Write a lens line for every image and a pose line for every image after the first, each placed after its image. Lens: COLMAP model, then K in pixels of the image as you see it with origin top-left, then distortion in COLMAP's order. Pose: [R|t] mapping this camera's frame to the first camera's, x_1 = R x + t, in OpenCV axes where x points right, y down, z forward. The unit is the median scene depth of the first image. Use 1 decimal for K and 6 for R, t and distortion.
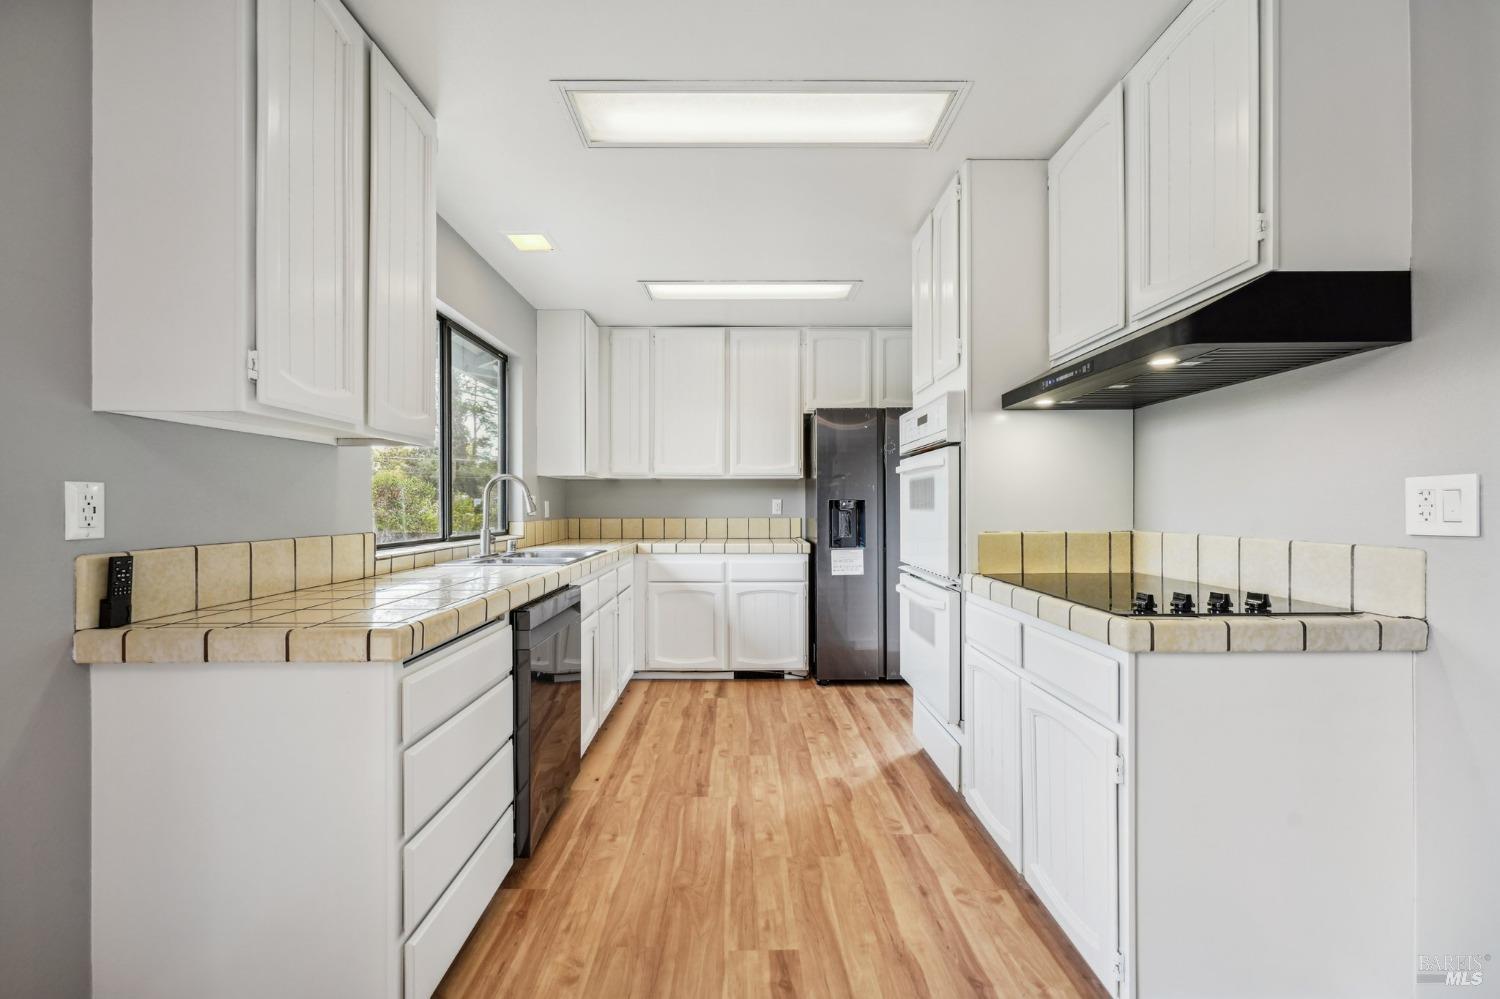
lens RADIAL K [[600.8, 0, 751.9], [0, 600.8, 504.4], [0, 0, 1]] dist [-0.002461, -0.000275]
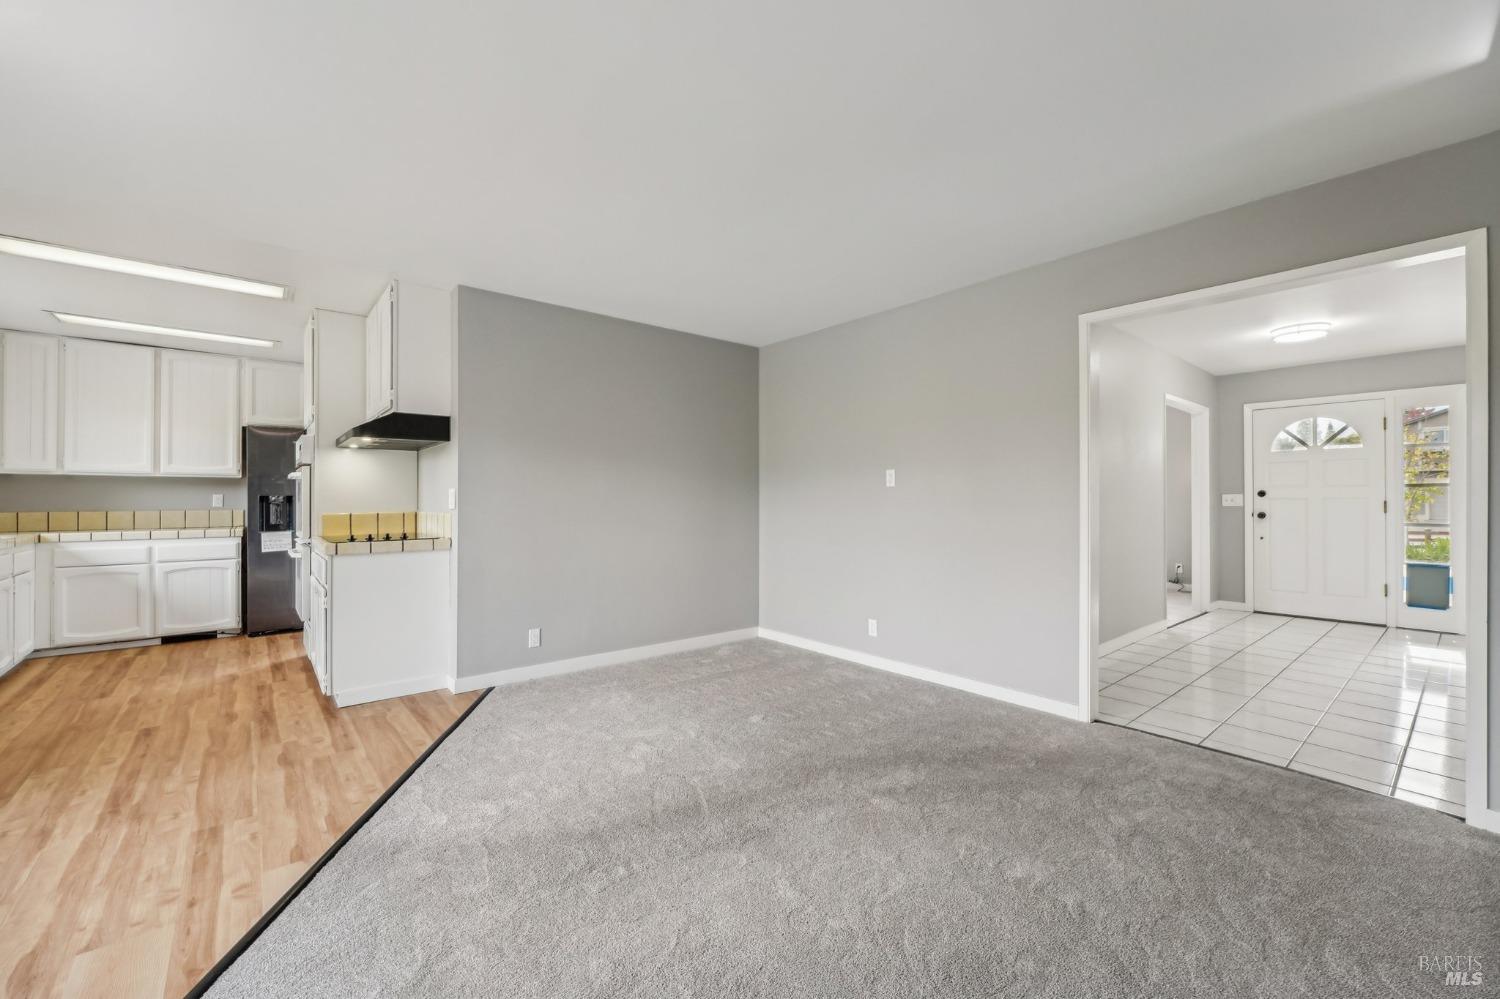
lens RADIAL K [[600.8, 0, 752.1], [0, 600.8, 496.3], [0, 0, 1]] dist [-0.002461, -0.000275]
pose [[0.776933, 0.004434, 0.629567, 0.135719], [-0.001367, 0.999985, -0.005355, 0.000733], [-0.629581, 0.003300, 0.776928, -0.687881]]
